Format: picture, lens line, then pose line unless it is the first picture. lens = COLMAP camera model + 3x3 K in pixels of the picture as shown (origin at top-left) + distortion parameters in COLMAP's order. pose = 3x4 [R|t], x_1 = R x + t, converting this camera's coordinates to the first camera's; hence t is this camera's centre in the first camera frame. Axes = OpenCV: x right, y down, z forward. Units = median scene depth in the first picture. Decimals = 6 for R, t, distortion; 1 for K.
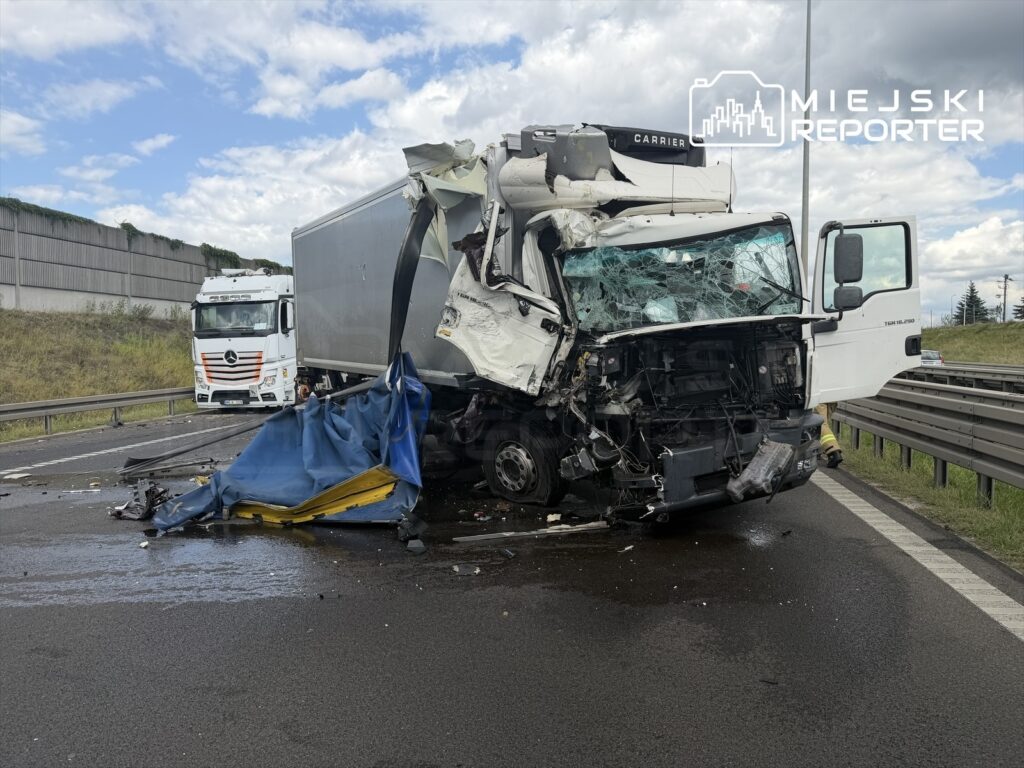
lens RADIAL K [[731.3, 0, 510.3], [0, 731.3, 384.5], [0, 0, 1]] dist [0.004526, -0.016803]
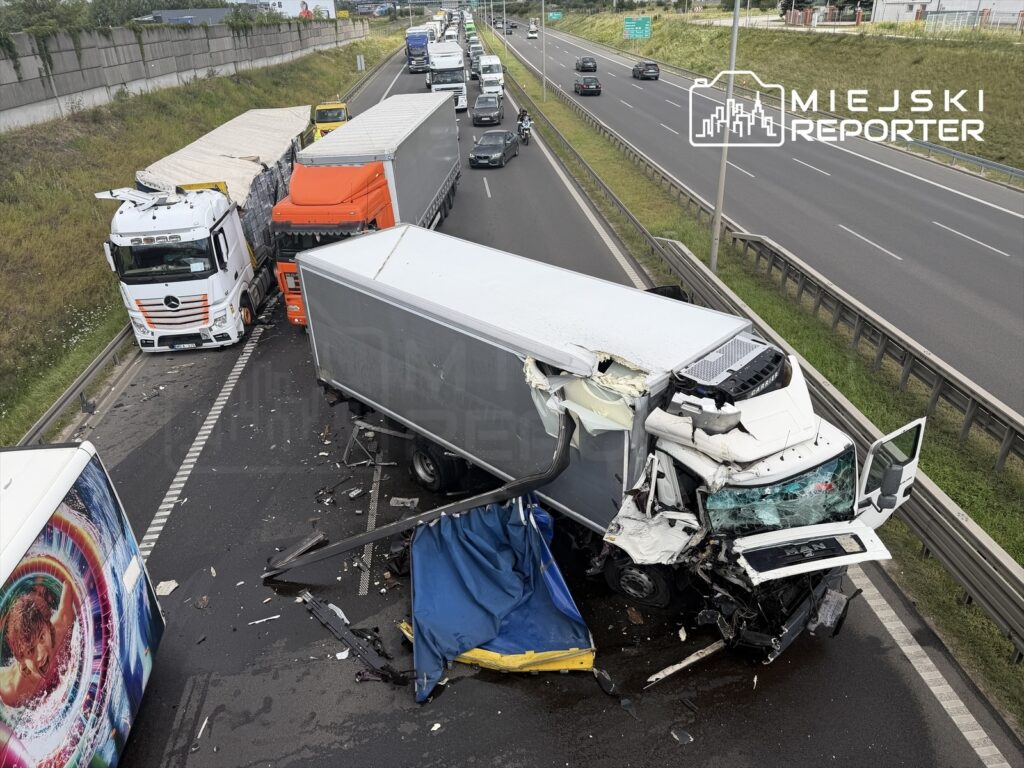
lens RADIAL K [[771.7, 0, 504.0], [0, 771.7, 387.8], [0, 0, 1]] dist [-0.001242, -0.006898]
pose [[0.966078, -0.146789, 0.212478, -0.195157], [0.045778, 0.907063, 0.418499, -0.334451], [-0.254162, -0.394576, 0.883013, -0.033322]]
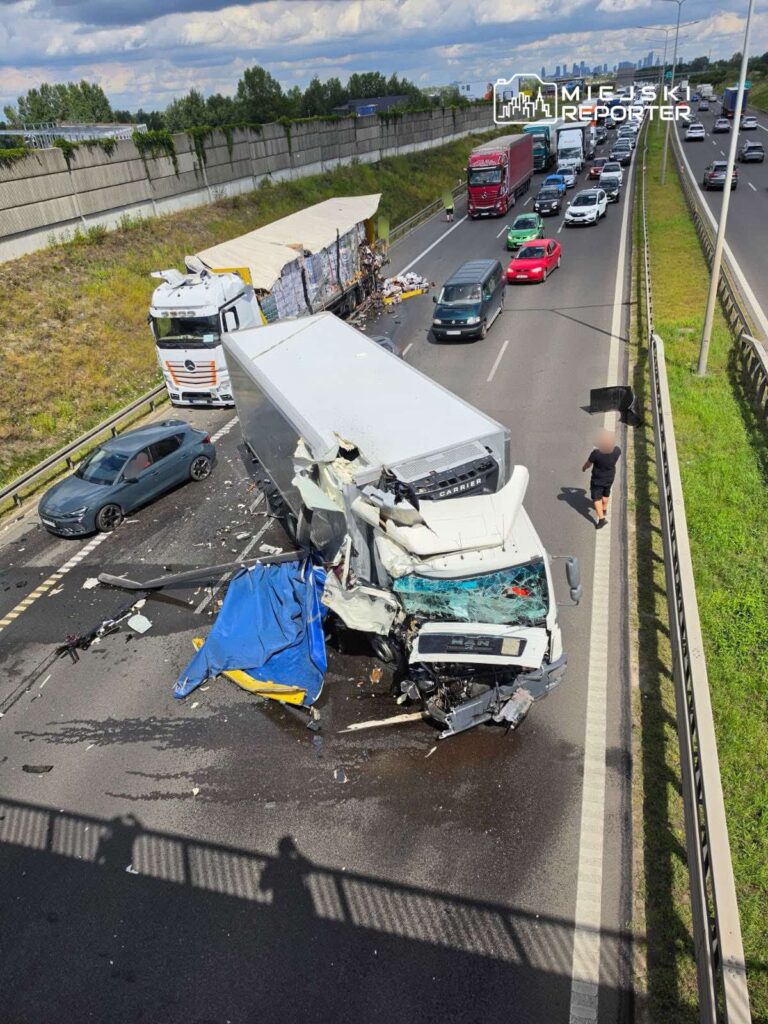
lens RADIAL K [[718.8, 0, 384.6], [0, 718.8, 502.8], [0, 0, 1]] dist [0.055708, -0.071575]
pose [[0.989376, -0.015539, -0.144543, 0.094667], [0.080266, 0.887372, 0.454013, -0.345054], [0.121209, -0.460792, 0.879192, -0.090963]]
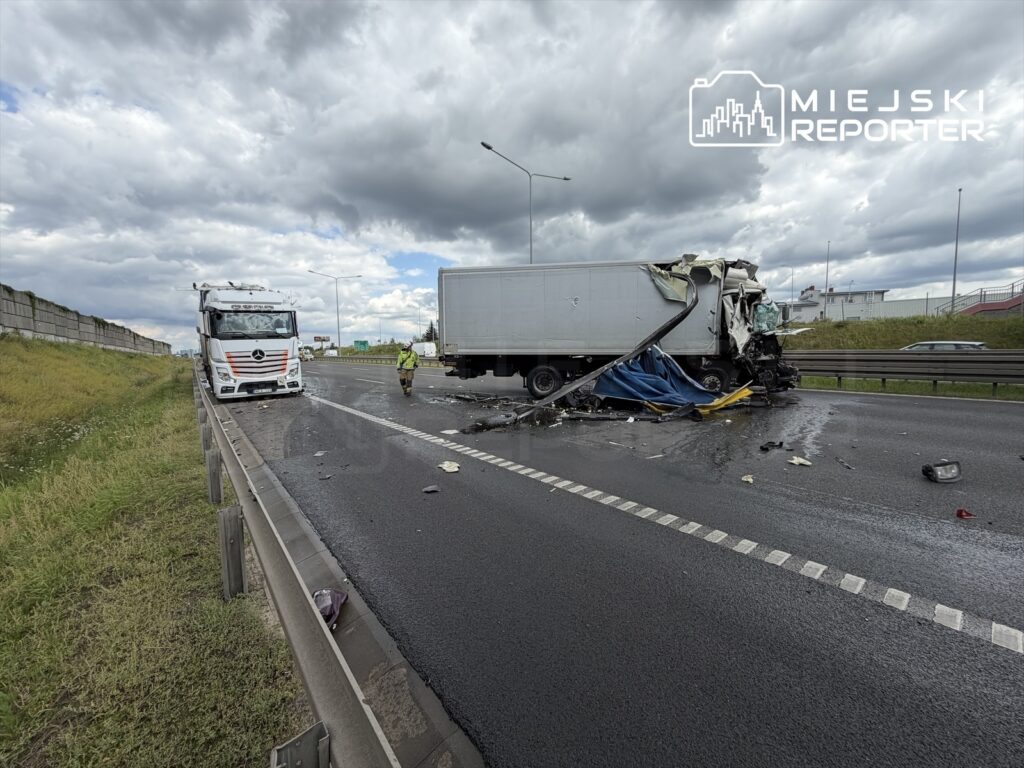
lens RADIAL K [[423.5, 0, 514.3], [0, 423.5, 382.6], [0, 0, 1]] dist [0.002465, 0.000603]
pose [[0.651098, -0.067169, 0.756015, -0.647773], [0.056880, 0.997594, 0.039645, 0.006052], [-0.756859, 0.017189, 0.653352, 0.194639]]
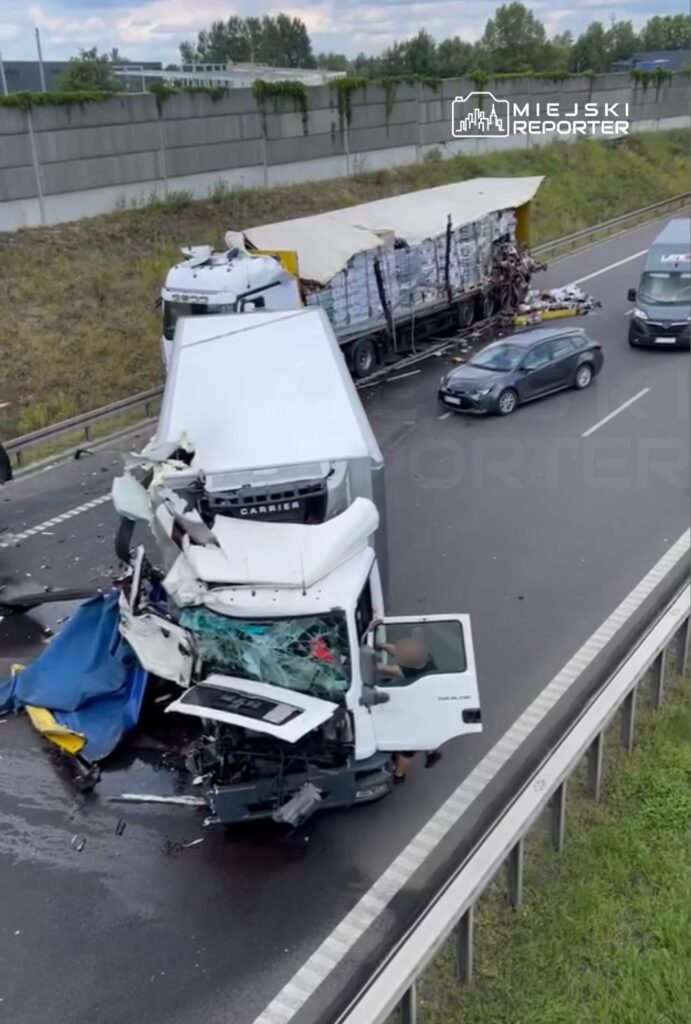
lens RADIAL K [[1084.1, 0, 336.8], [0, 1084.1, 505.4], [0, 0, 1]] dist [0.023971, 0.000000]
pose [[0.904348, 0.118935, -0.409890, 0.358292], [0.030345, 0.940039, 0.339716, -0.327695], [0.425716, -0.319659, 0.846513, -0.134098]]
